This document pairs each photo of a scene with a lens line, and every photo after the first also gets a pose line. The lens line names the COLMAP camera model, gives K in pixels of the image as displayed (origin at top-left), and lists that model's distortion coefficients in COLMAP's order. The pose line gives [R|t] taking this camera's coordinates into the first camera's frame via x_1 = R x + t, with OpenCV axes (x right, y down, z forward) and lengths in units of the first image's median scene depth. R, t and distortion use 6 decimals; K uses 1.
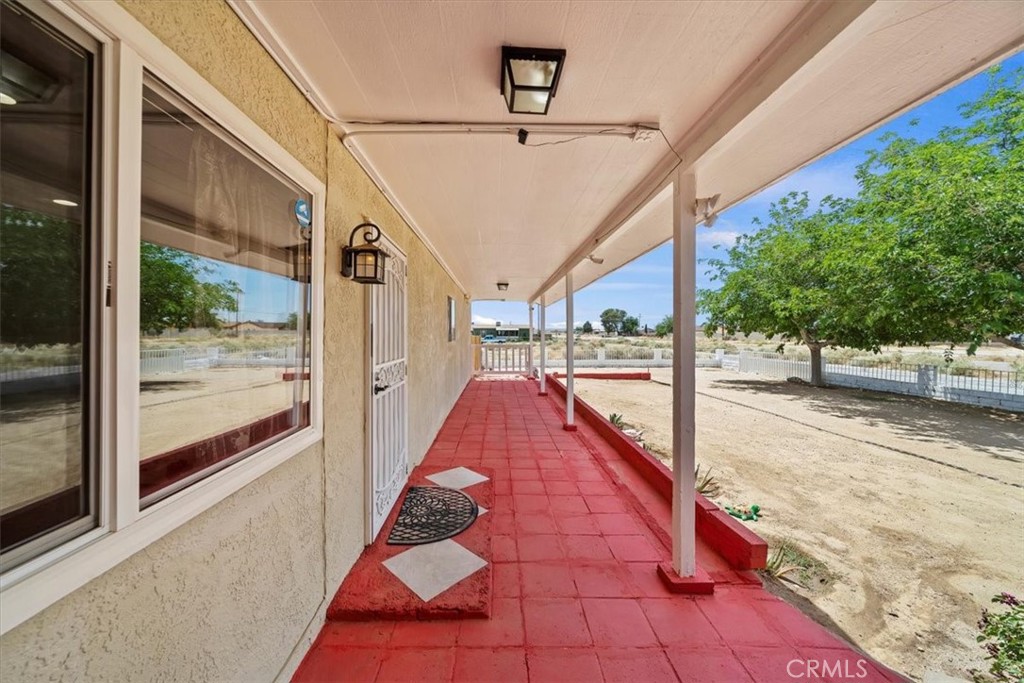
lens RADIAL K [[356.1, 0, 510.2], [0, 356.1, 335.5], [0, 0, 1]] dist [-0.005108, 0.000324]
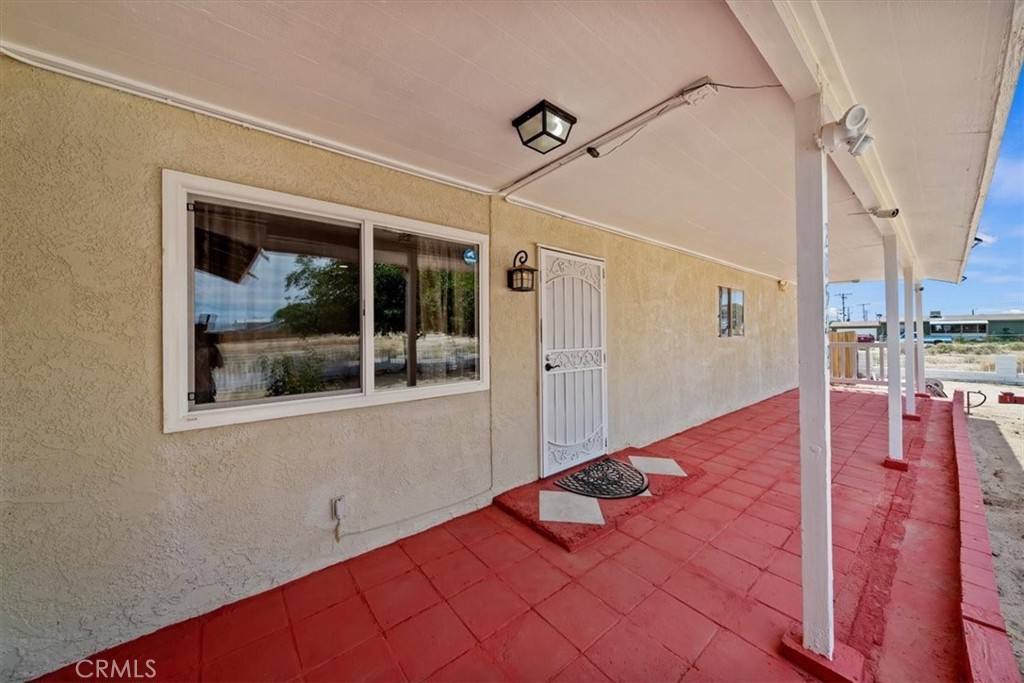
lens RADIAL K [[356.1, 0, 520.6], [0, 356.1, 336.2], [0, 0, 1]] dist [-0.005108, 0.000324]
pose [[0.615586, -0.000067, -0.788070, 0.665241], [0.005464, 0.999976, 0.004183, 0.026768], [0.788051, -0.006882, 0.615572, 0.082356]]
